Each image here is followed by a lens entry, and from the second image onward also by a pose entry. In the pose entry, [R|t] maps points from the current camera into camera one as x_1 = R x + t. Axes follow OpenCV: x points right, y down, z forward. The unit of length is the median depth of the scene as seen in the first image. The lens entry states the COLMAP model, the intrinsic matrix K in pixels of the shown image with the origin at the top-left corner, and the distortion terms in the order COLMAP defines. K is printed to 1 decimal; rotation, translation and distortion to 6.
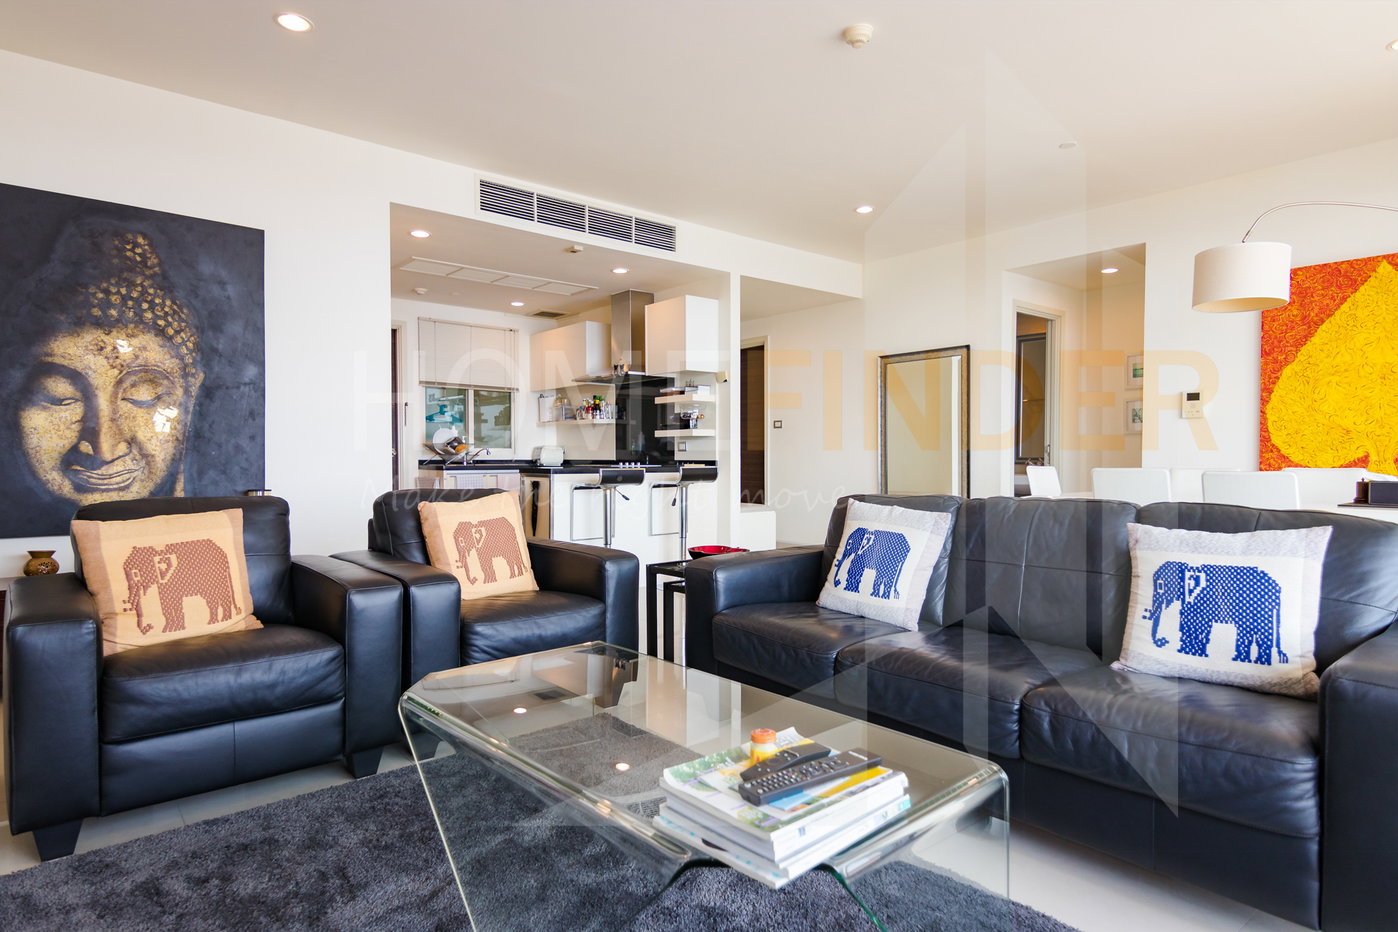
lens RADIAL K [[777.0, 0, 693.3], [0, 777.0, 467.7], [0, 0, 1]] dist [0.042949, -0.025012]
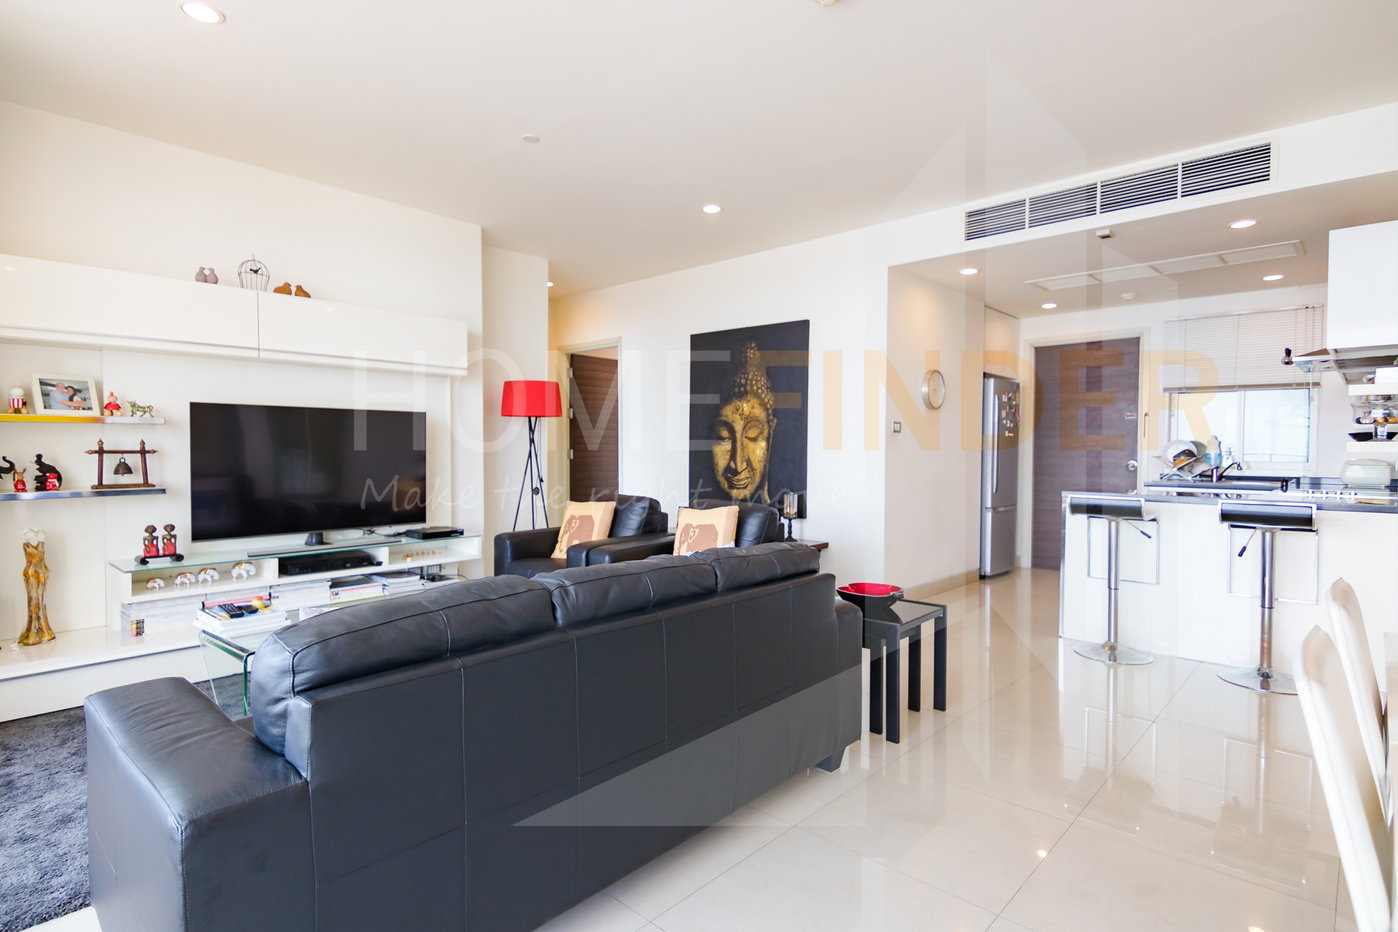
lens RADIAL K [[713.8, 0, 693.6], [0, 713.8, 468.2], [0, 0, 1]] dist [0.029809, -0.017848]
pose [[0.128697, 0.028665, -0.991270, 0.815557], [-0.017808, 0.999488, 0.026590, -0.056023], [0.991524, 0.014230, 0.129142, 0.656248]]
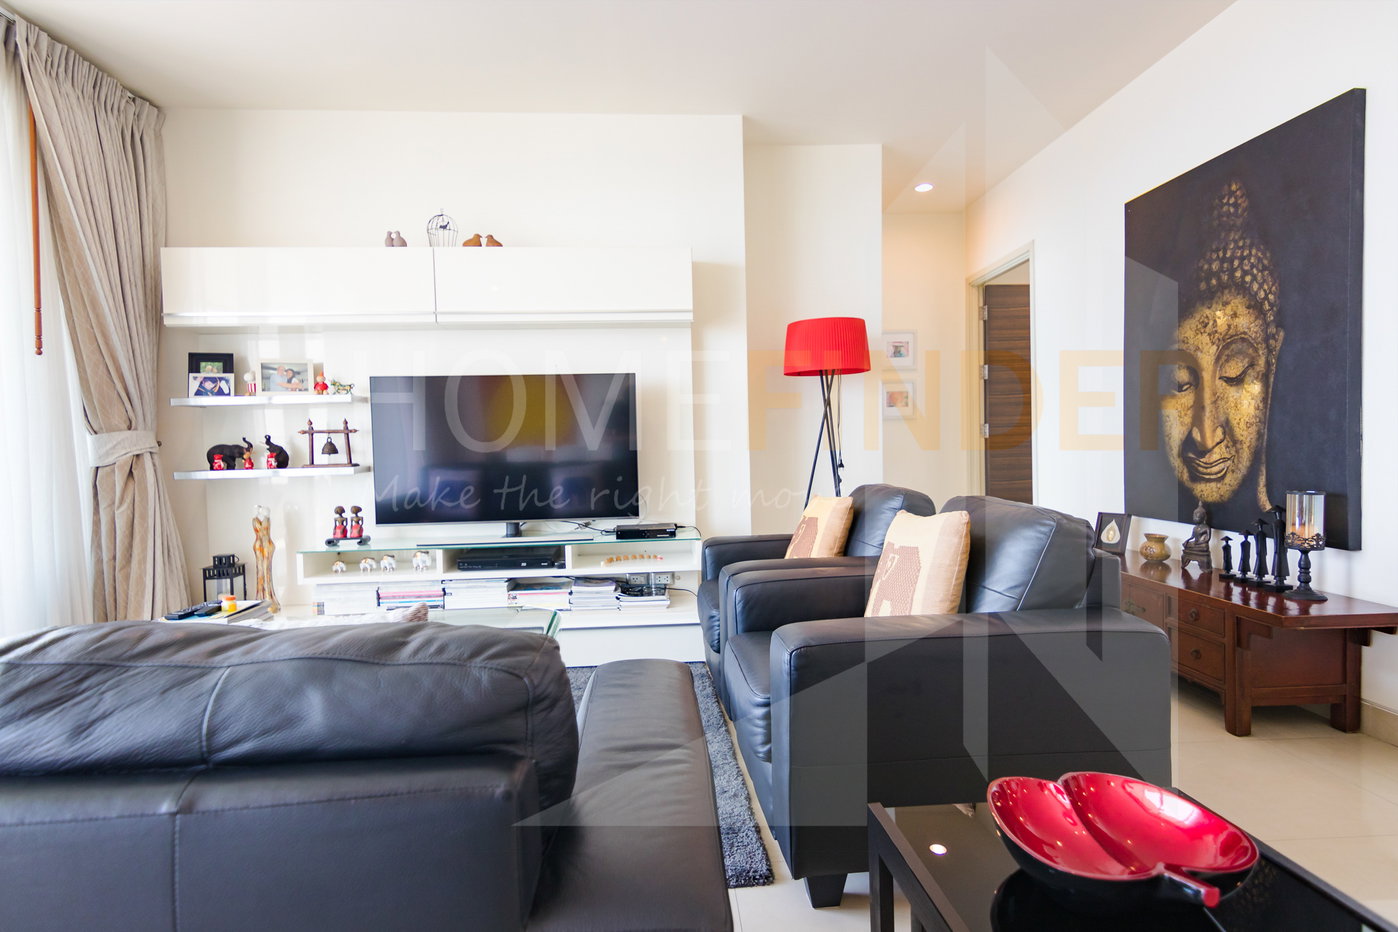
lens RADIAL K [[753.9, 0, 691.6], [0, 753.9, 468.4], [0, 0, 1]] dist [0.053519, -0.039219]
pose [[-0.598536, 0.036518, -0.800263, 0.306216], [0.010791, 0.999237, 0.037527, -0.023751], [0.801024, 0.013825, -0.598473, 1.003893]]
